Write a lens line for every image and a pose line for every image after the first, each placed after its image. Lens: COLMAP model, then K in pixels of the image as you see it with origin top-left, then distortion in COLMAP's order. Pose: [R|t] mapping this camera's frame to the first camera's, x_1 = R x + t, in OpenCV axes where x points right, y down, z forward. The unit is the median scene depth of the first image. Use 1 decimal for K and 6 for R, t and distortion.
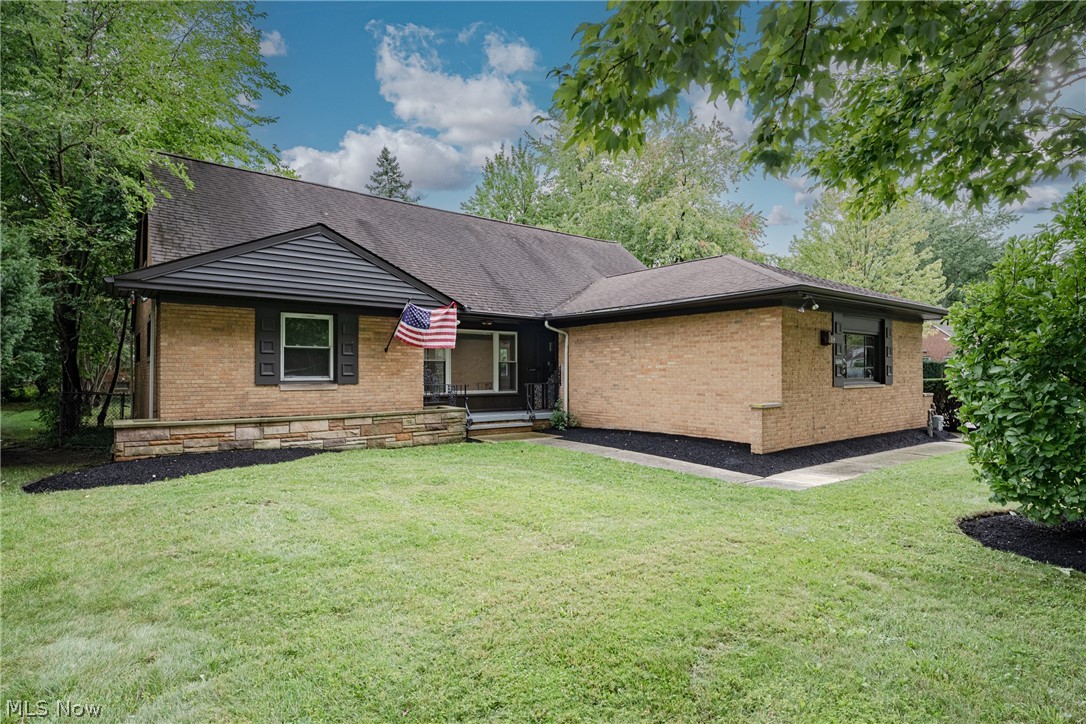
lens RADIAL K [[572.6, 0, 543.0], [0, 572.6, 366.8], [0, 0, 1]] dist [0.006106, 0.000556]
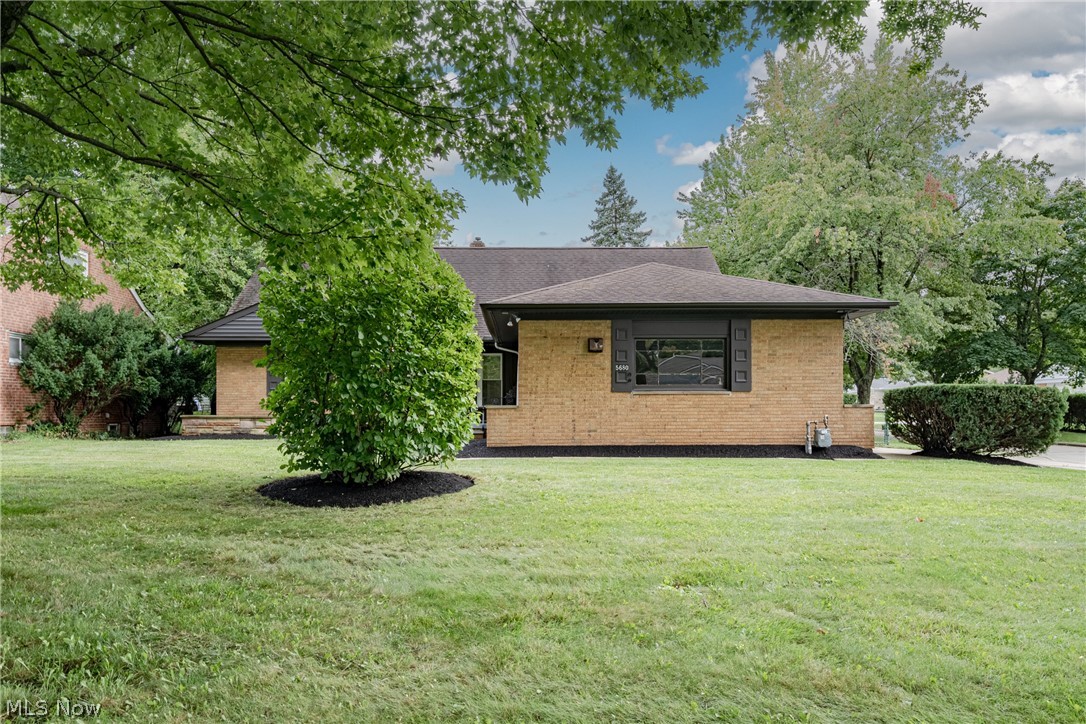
lens RADIAL K [[621.5, 0, 543.6], [0, 621.5, 363.0], [0, 0, 1]] dist [-0.008254, -0.000671]
pose [[0.805321, -0.027258, -0.592212, 1.228546], [0.017471, 0.999600, -0.022251, -0.004774], [0.592582, 0.007572, 0.805475, 0.069609]]
